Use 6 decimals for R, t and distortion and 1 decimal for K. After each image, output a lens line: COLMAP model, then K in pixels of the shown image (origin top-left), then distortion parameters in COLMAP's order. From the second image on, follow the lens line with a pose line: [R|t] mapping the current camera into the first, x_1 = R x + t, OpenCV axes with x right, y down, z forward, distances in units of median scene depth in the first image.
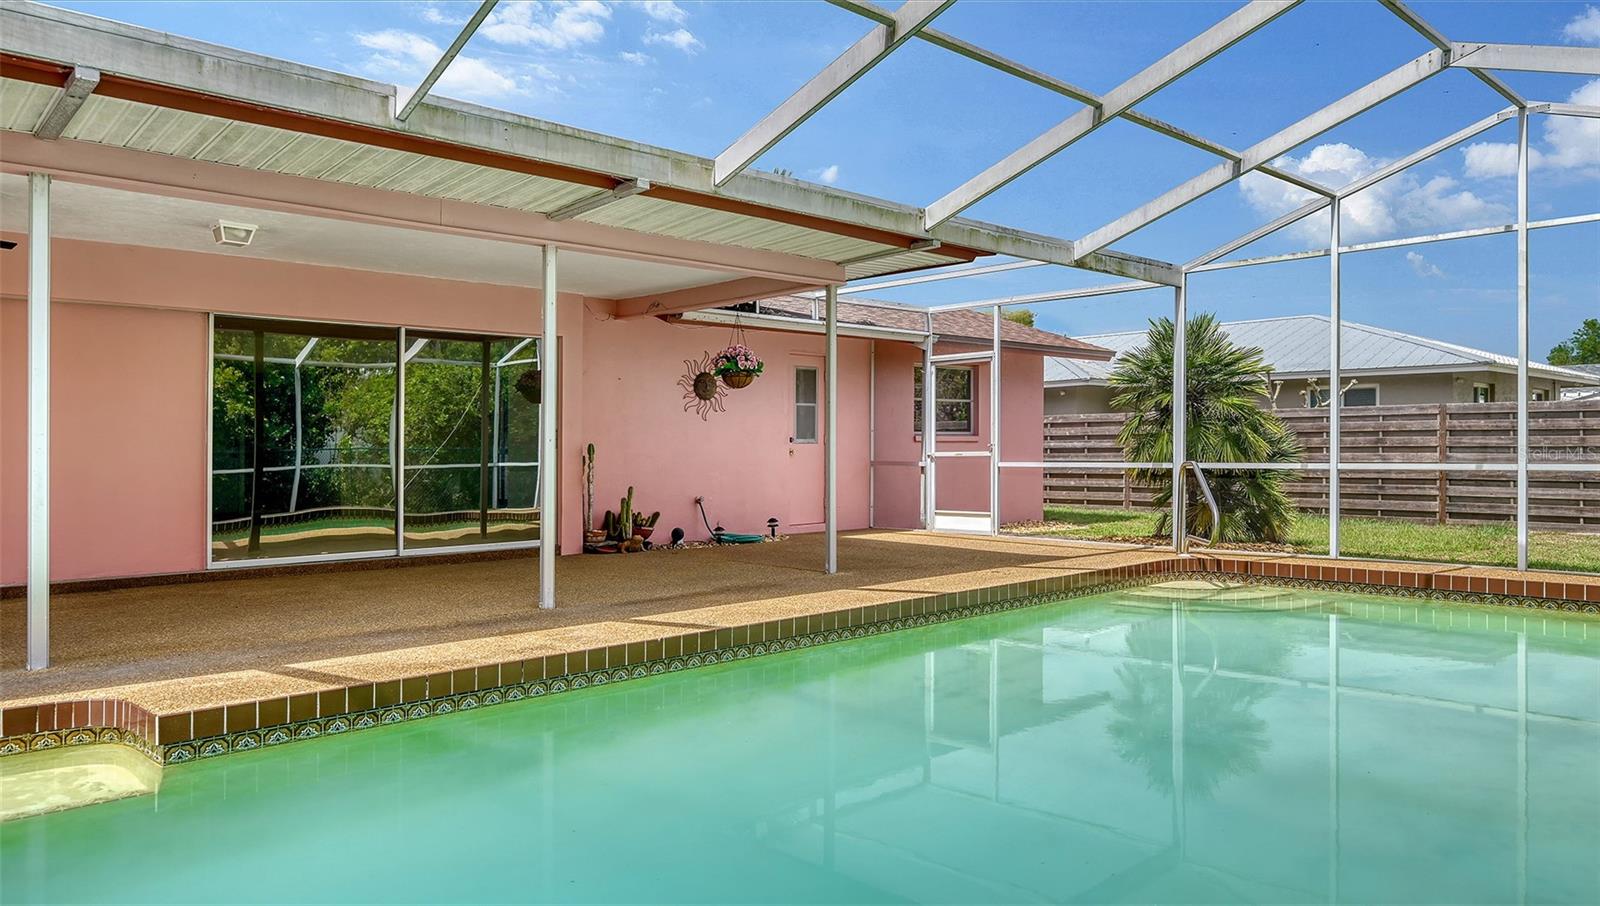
lens RADIAL K [[1061.0, 0, 801.2], [0, 1061.0, 450.1], [0, 0, 1]] dist [0.002898, 0.000491]
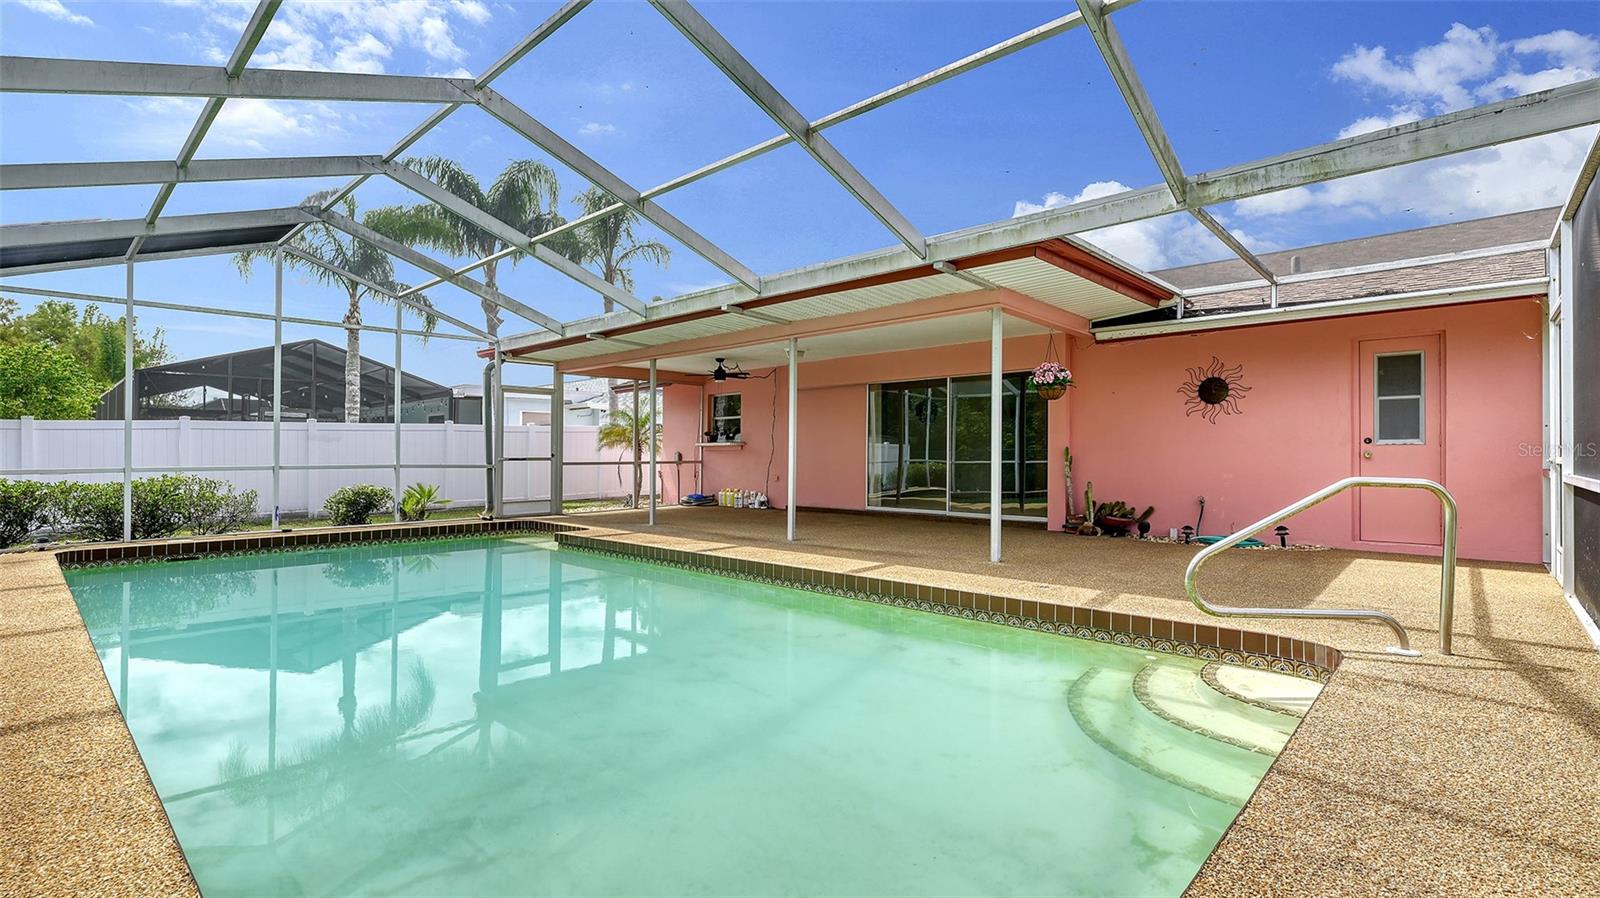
lens RADIAL K [[721.1, 0, 802.8], [0, 721.1, 448.5], [0, 0, 1]] dist [-0.000739, -0.000029]
pose [[0.082812, 0.000845, -0.996565, 0.584037], [0.001851, 0.999998, 0.001001, -0.004990], [0.996563, -0.001928, 0.082810, 0.546983]]
